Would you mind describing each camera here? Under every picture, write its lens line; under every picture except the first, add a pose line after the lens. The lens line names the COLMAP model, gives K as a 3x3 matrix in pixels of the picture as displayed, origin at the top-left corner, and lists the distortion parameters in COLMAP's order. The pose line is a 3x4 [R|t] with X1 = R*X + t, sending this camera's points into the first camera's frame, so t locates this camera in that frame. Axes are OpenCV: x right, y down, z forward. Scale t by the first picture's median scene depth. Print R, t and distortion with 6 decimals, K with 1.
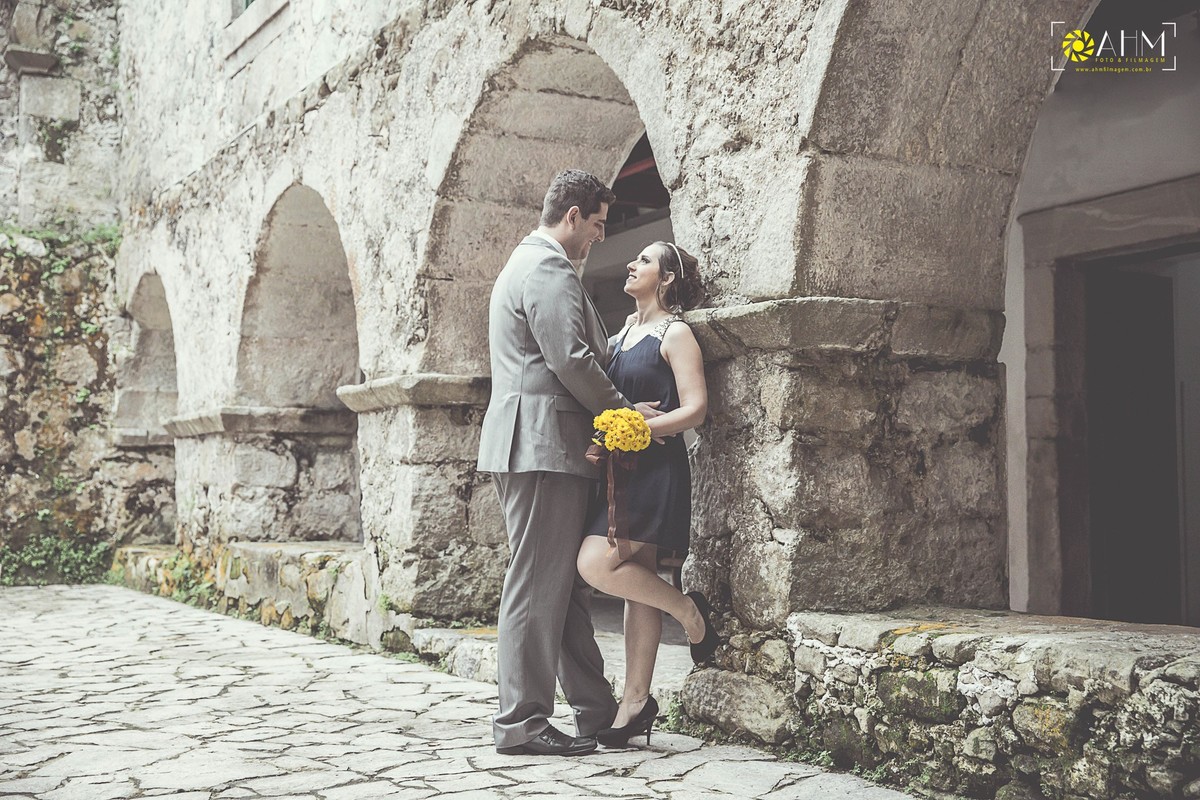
lens RADIAL K [[1516.1, 0, 600.4], [0, 1516.1, 398.2], [0, 0, 1]] dist [0.096341, 0.000000]
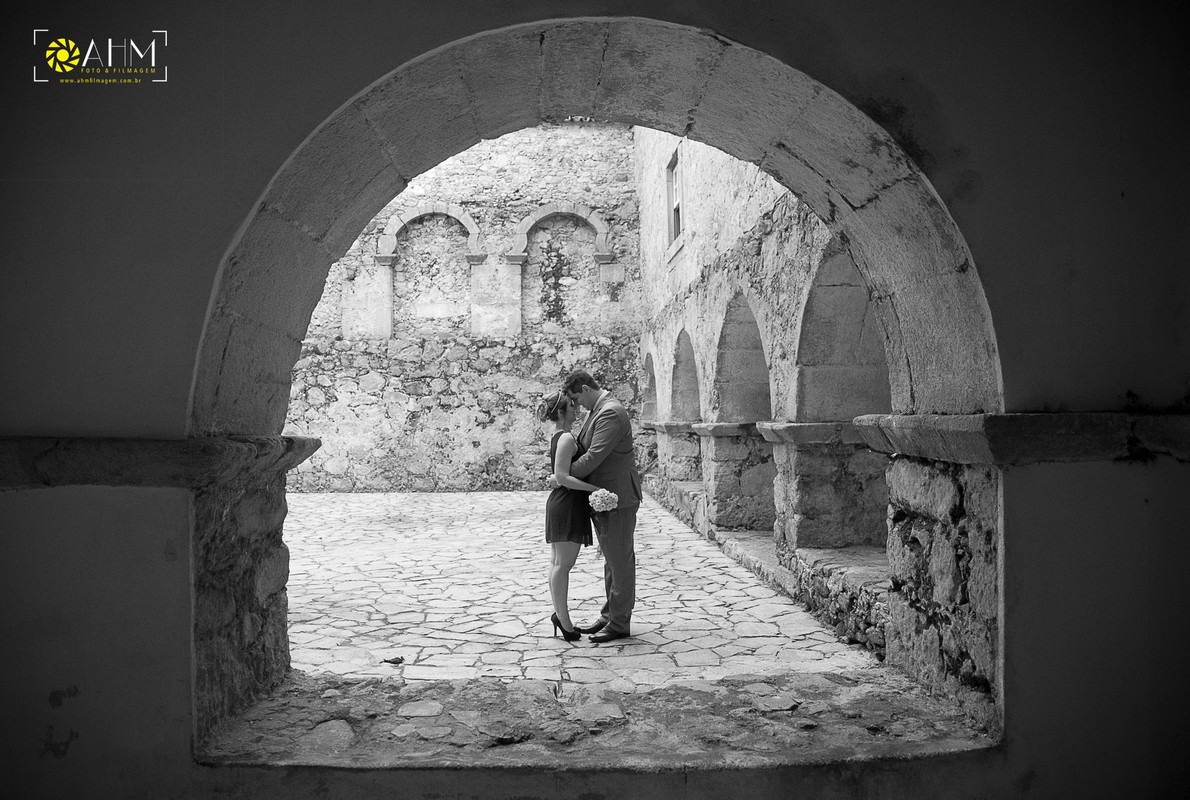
lens RADIAL K [[838.3, 0, 594.1], [0, 838.3, 400.1], [0, 0, 1]] dist [-0.065826, -0.000020]
pose [[0.904475, -0.021137, -0.426003, 0.257926], [0.040507, 0.998514, 0.036460, -0.104877], [0.424599, -0.050233, 0.903987, -0.237771]]
